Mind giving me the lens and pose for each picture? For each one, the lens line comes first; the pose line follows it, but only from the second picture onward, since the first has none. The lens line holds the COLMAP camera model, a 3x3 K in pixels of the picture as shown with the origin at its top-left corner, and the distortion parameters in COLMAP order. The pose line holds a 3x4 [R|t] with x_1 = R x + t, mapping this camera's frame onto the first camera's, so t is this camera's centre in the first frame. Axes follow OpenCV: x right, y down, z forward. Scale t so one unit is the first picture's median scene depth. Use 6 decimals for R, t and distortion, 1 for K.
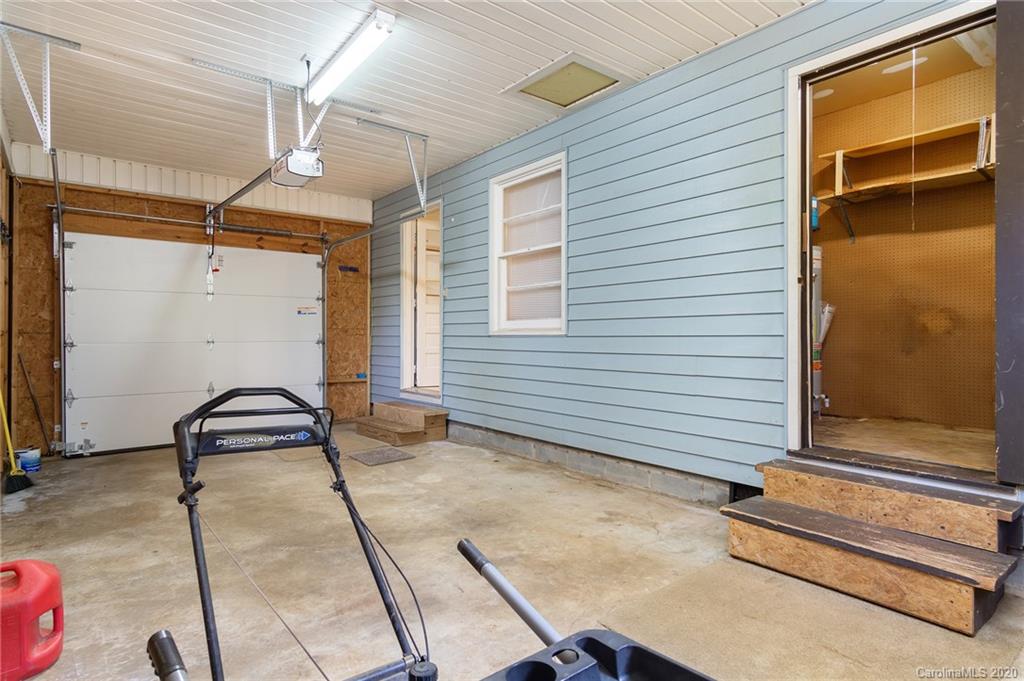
lens RADIAL K [[525.9, 0, 512.1], [0, 525.9, 336.3], [0, 0, 1]] dist [-0.001681, 0.000356]
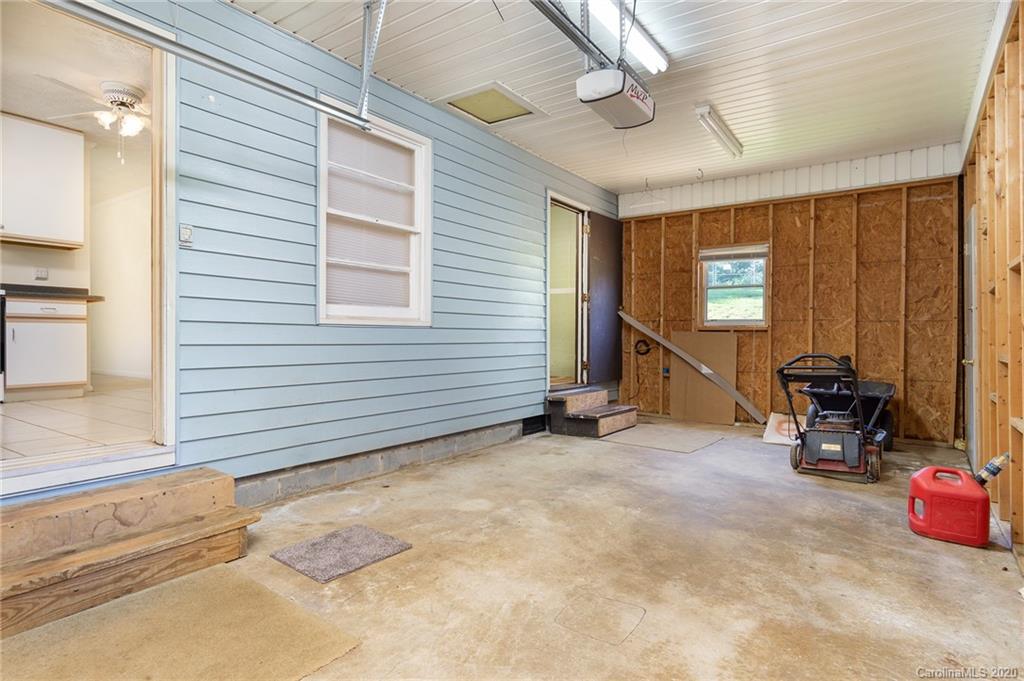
lens RADIAL K [[544.0, 0, 513.2], [0, 544.0, 338.4], [0, 0, 1]] dist [0.003237, 0.001409]
pose [[-0.244142, -0.001467, 0.969738, -1.103758], [-0.005432, 0.999985, 0.000145, 0.022597], [-0.969724, -0.005232, -0.244147, 1.309547]]
